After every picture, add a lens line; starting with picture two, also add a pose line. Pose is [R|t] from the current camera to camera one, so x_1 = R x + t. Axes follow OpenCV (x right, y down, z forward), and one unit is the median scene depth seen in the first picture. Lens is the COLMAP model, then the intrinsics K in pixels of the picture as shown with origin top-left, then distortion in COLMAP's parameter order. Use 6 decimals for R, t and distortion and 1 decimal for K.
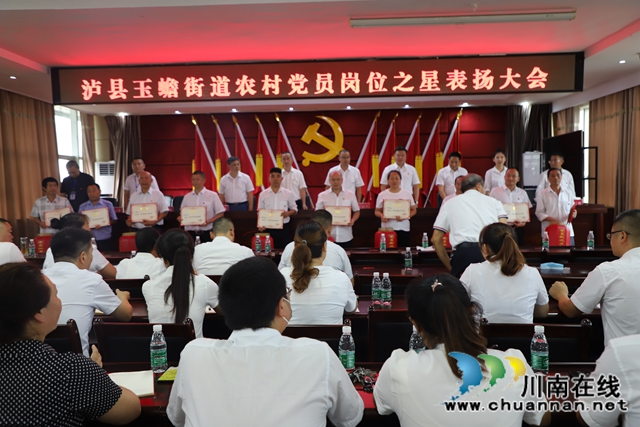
lens RADIAL K [[567.8, 0, 317.7], [0, 567.8, 213.0], [0, 0, 1]] dist [0.019816, 0.007089]
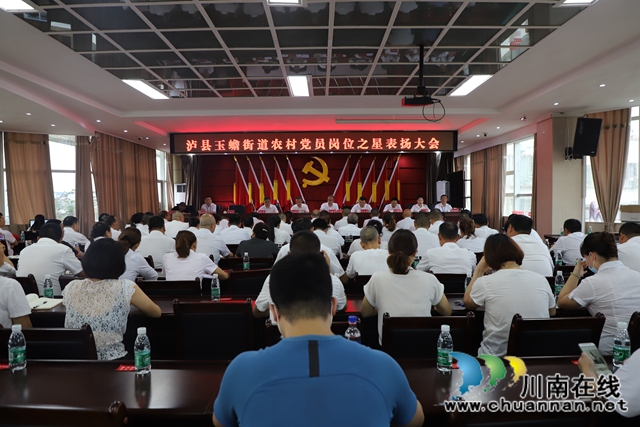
lens RADIAL K [[446.1, 0, 321.4], [0, 446.1, 214.1], [0, 0, 1]] dist [-0.008991, -0.002346]
pose [[0.999093, 0.008990, 0.041612, -0.041343], [-0.008214, 0.999790, -0.018775, 0.024986], [-0.041772, 0.018417, 0.998957, -0.428179]]
